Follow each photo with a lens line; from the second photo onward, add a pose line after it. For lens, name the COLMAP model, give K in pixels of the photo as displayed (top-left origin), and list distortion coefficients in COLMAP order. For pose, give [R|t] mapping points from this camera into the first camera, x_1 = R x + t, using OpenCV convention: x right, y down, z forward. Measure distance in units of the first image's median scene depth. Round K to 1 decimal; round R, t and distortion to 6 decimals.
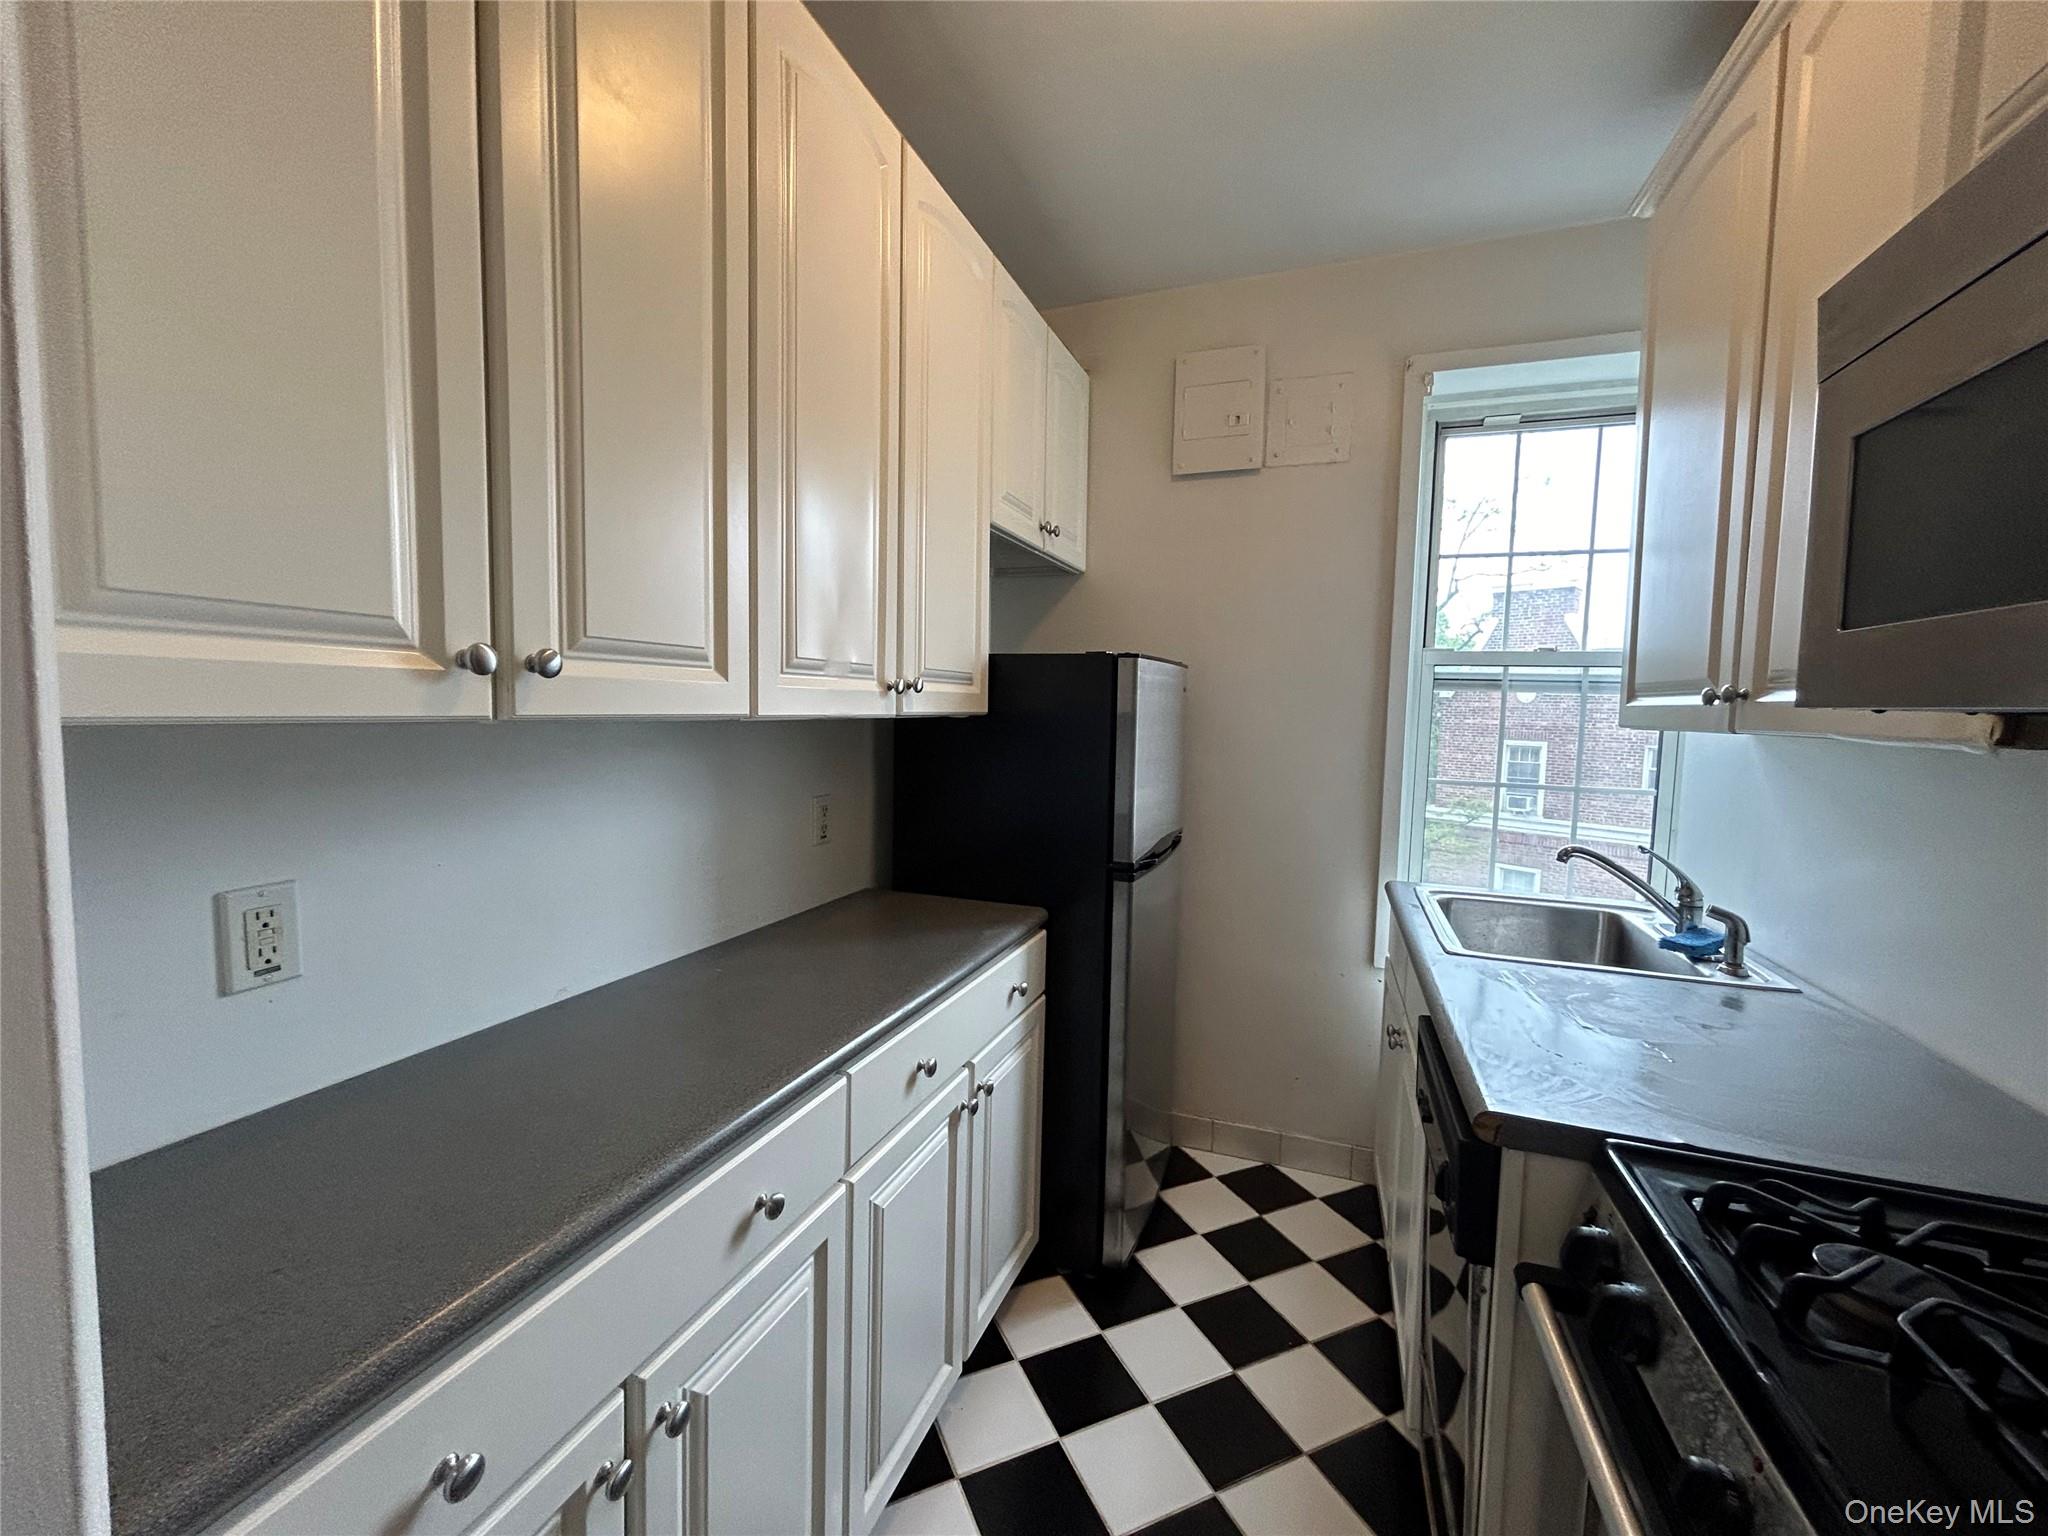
lens RADIAL K [[827.8, 0, 1025.9], [0, 827.8, 765.4], [0, 0, 1]] dist [0.000841, 0.000431]
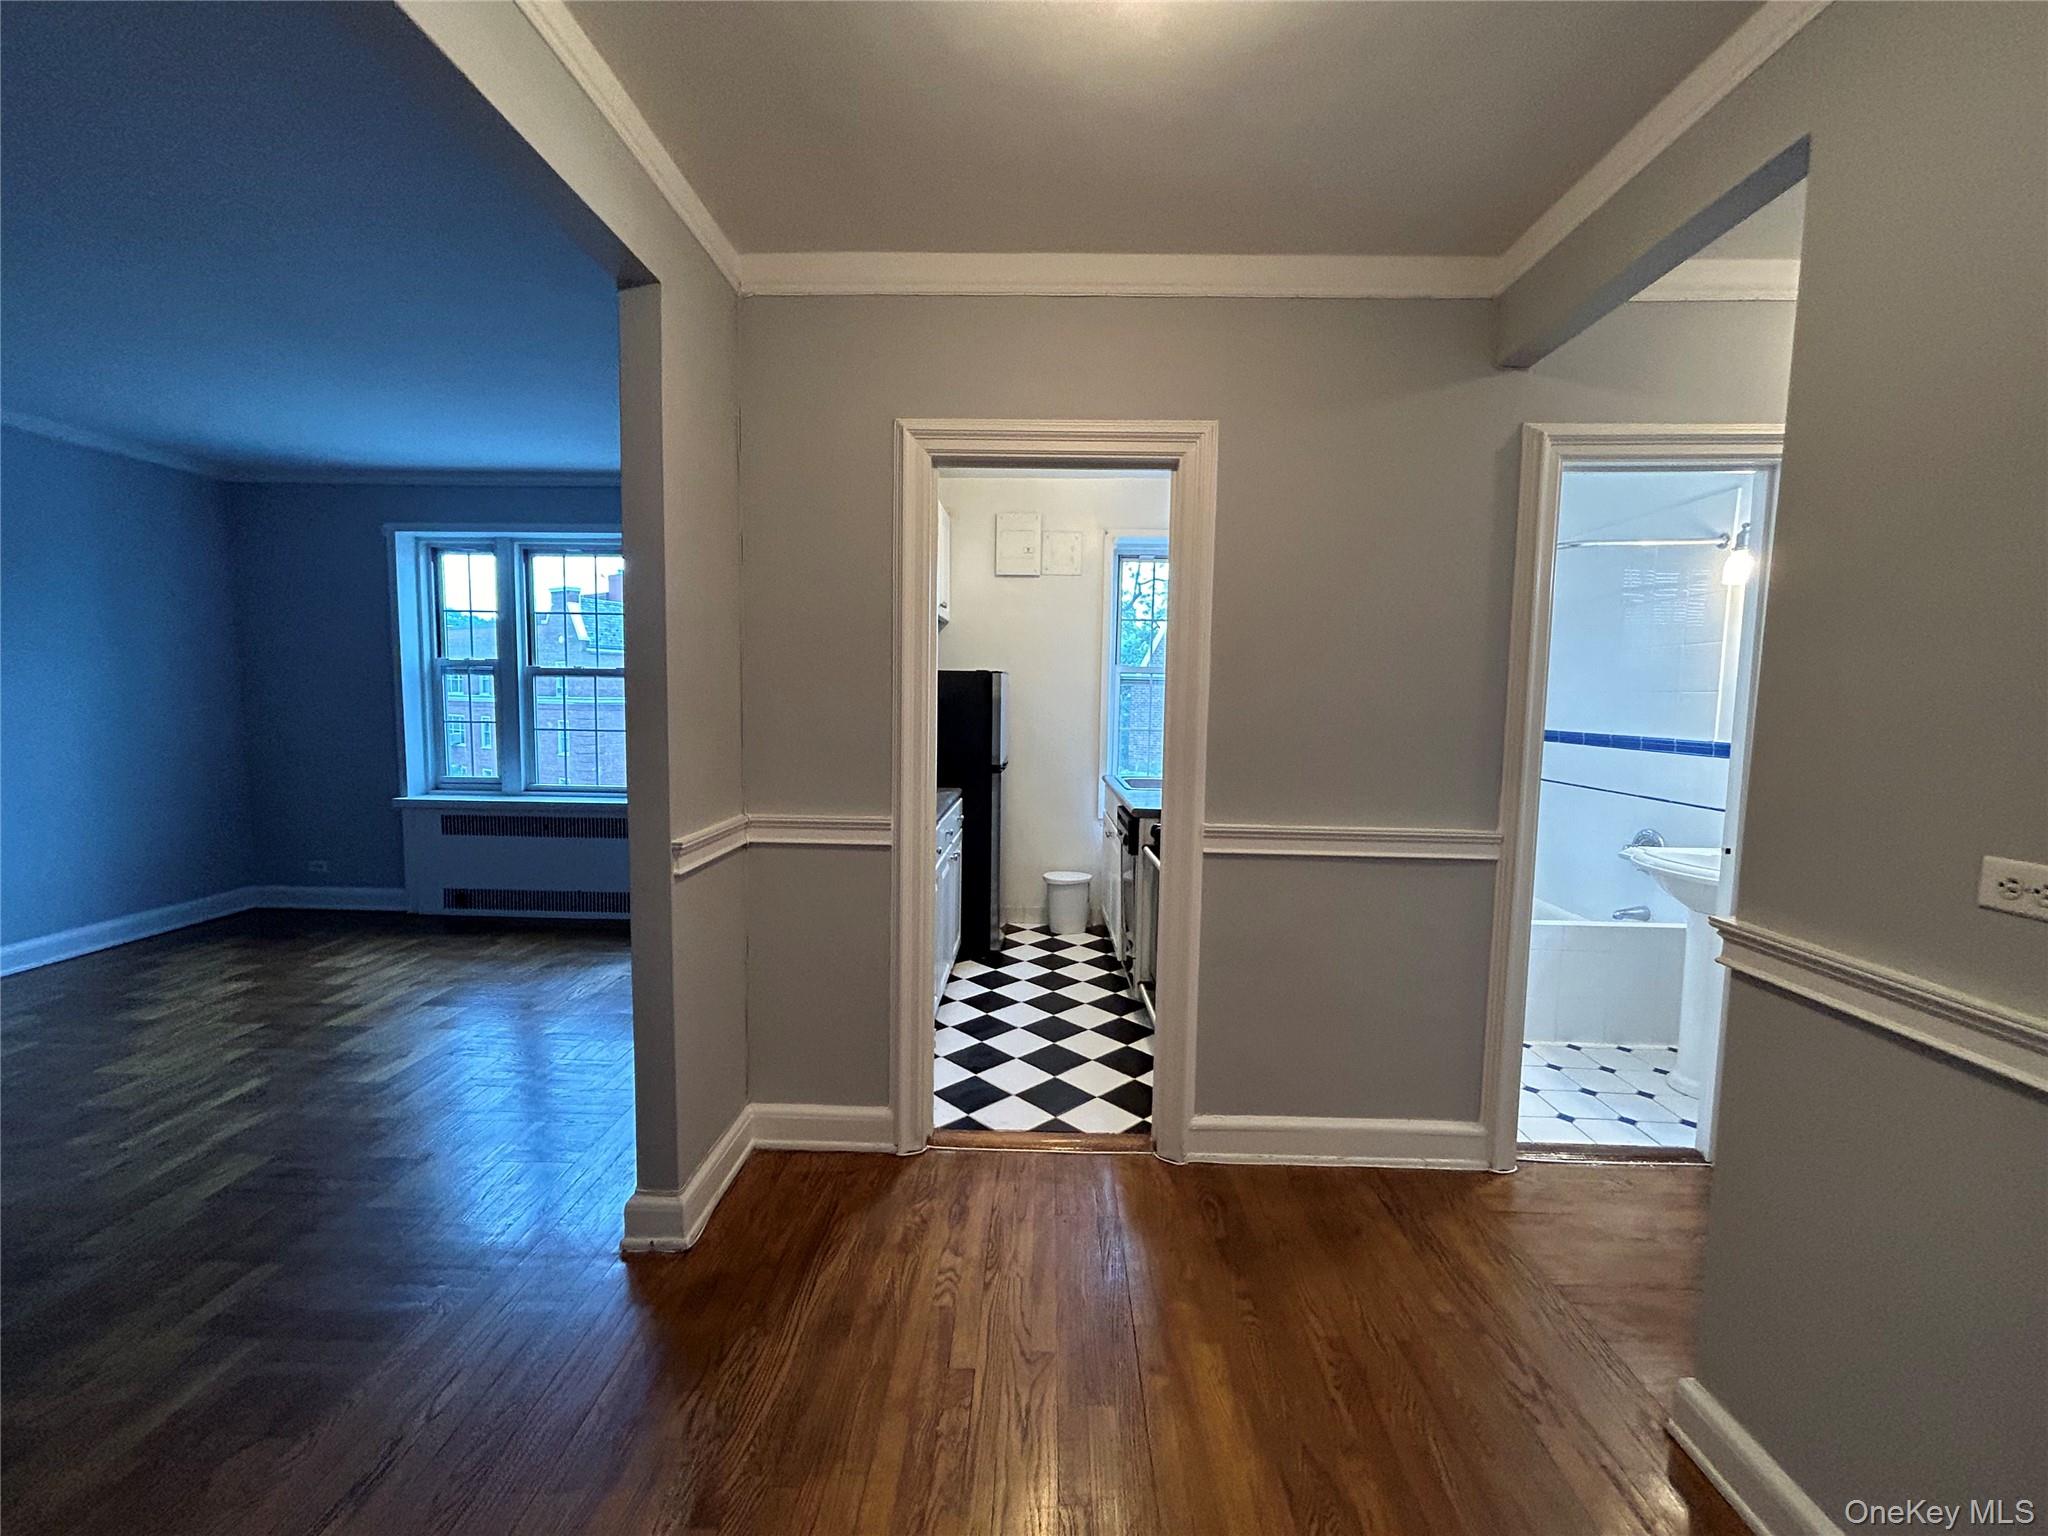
lens RADIAL K [[834.3, 0, 1018.4], [0, 834.3, 770.6], [0, 0, 1]] dist [-0.002253, 0.000124]
pose [[0.946381, -0.037024, 0.320923, -0.558872], [0.028505, 0.999107, 0.031204, 0.064699], [-0.321792, -0.020383, 0.946591, -1.171788]]
